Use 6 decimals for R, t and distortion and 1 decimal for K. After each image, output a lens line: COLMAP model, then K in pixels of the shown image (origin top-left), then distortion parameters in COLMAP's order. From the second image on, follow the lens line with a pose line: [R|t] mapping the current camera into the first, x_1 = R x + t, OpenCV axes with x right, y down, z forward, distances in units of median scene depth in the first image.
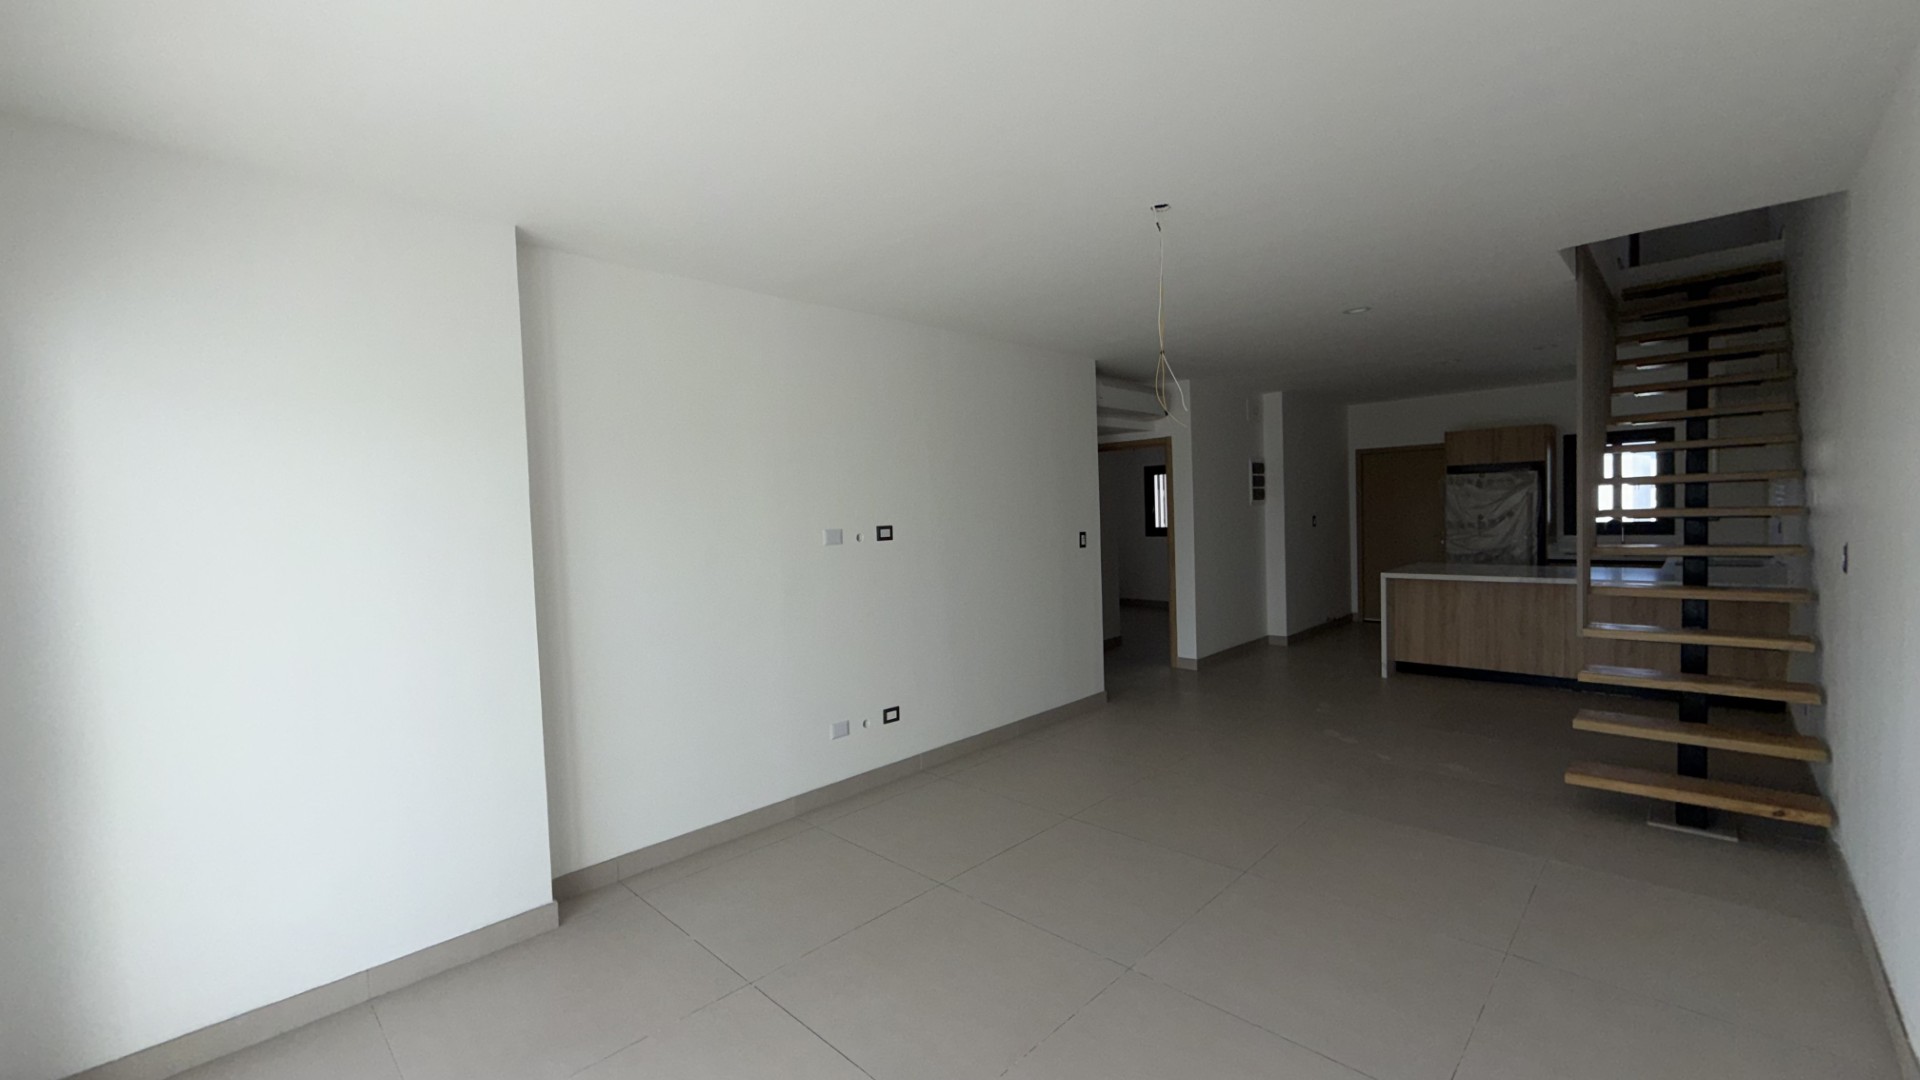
lens RADIAL K [[768.5, 0, 959.8], [0, 768.5, 530.4], [0, 0, 1]] dist [-0.001122, 0.000359]
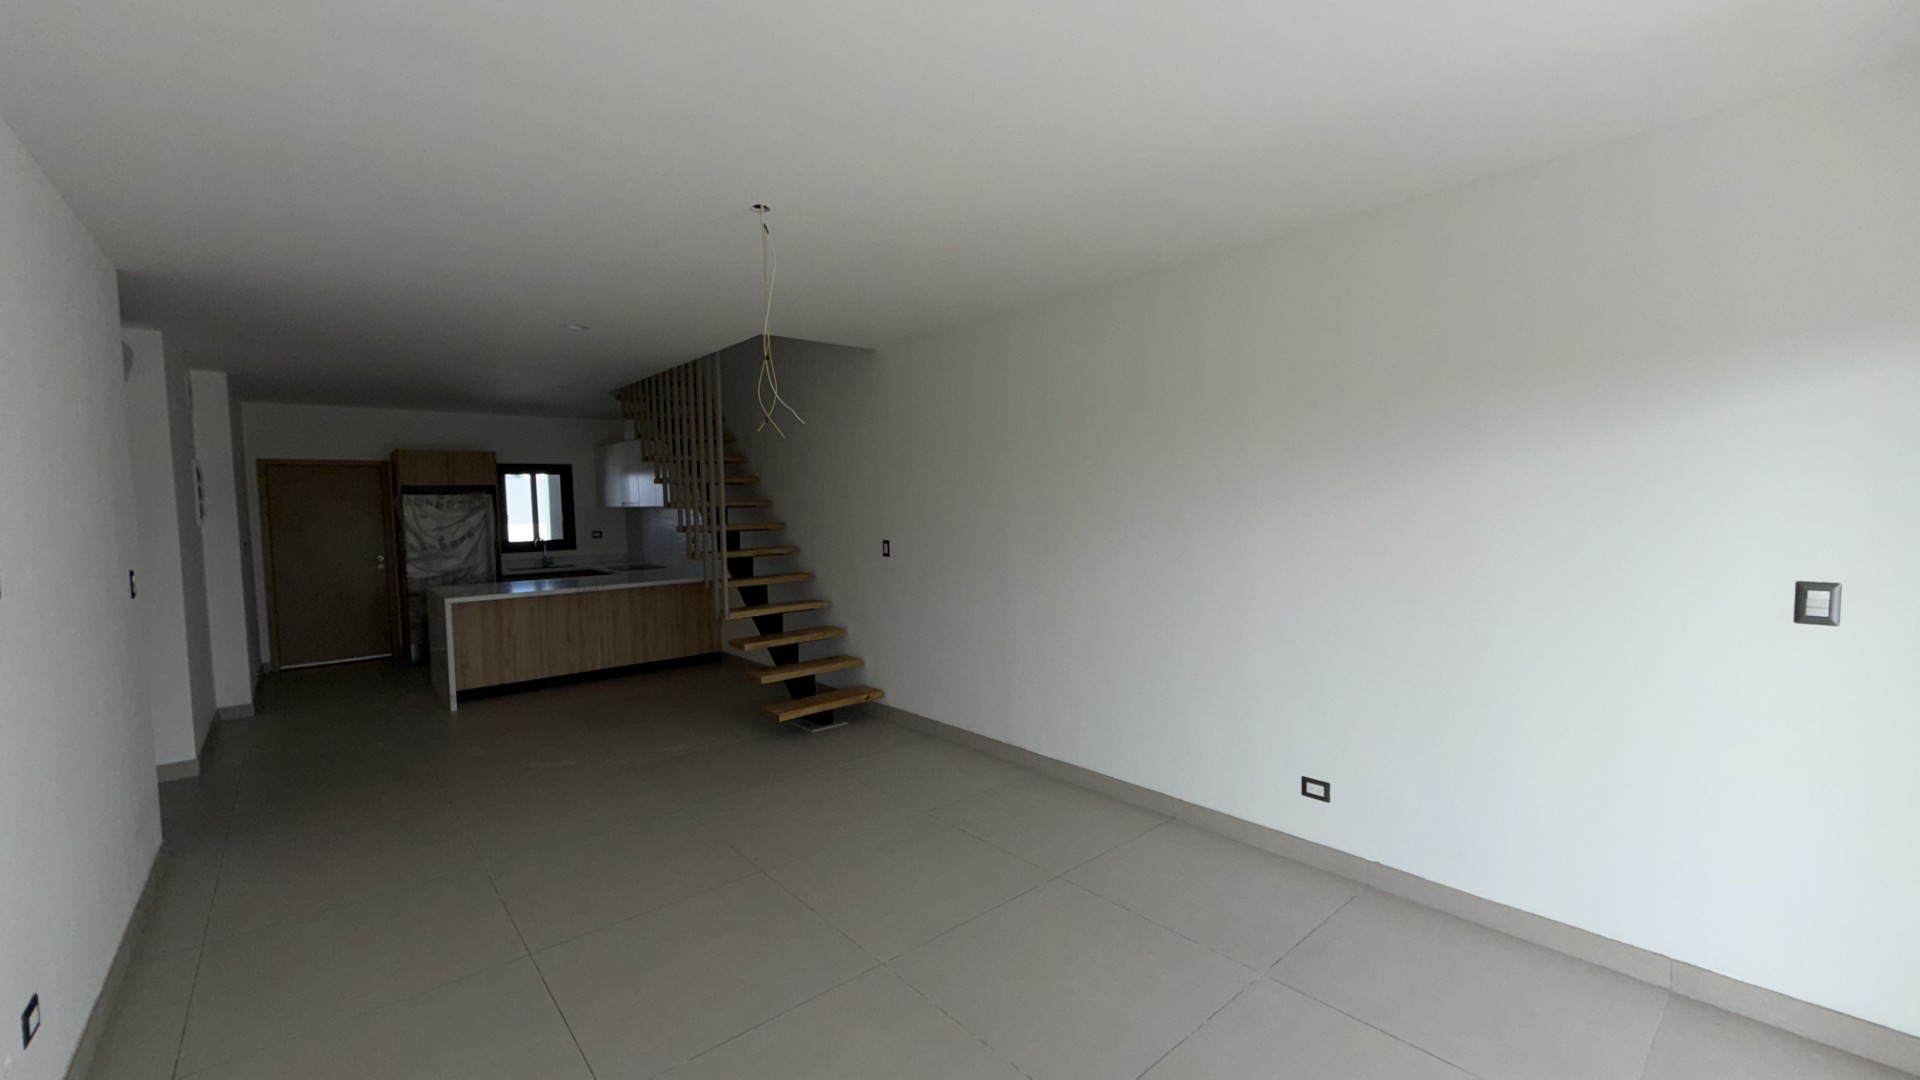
lens RADIAL K [[768.5, 0, 951.2], [0, 768.5, 545.0], [0, 0, 1]] dist [-0.001122, 0.000359]
pose [[0.093857, -0.026376, 0.995236, -0.256478], [0.043103, 0.998819, 0.022406, -0.003089], [-0.994652, 0.040795, 0.094883, 0.256196]]
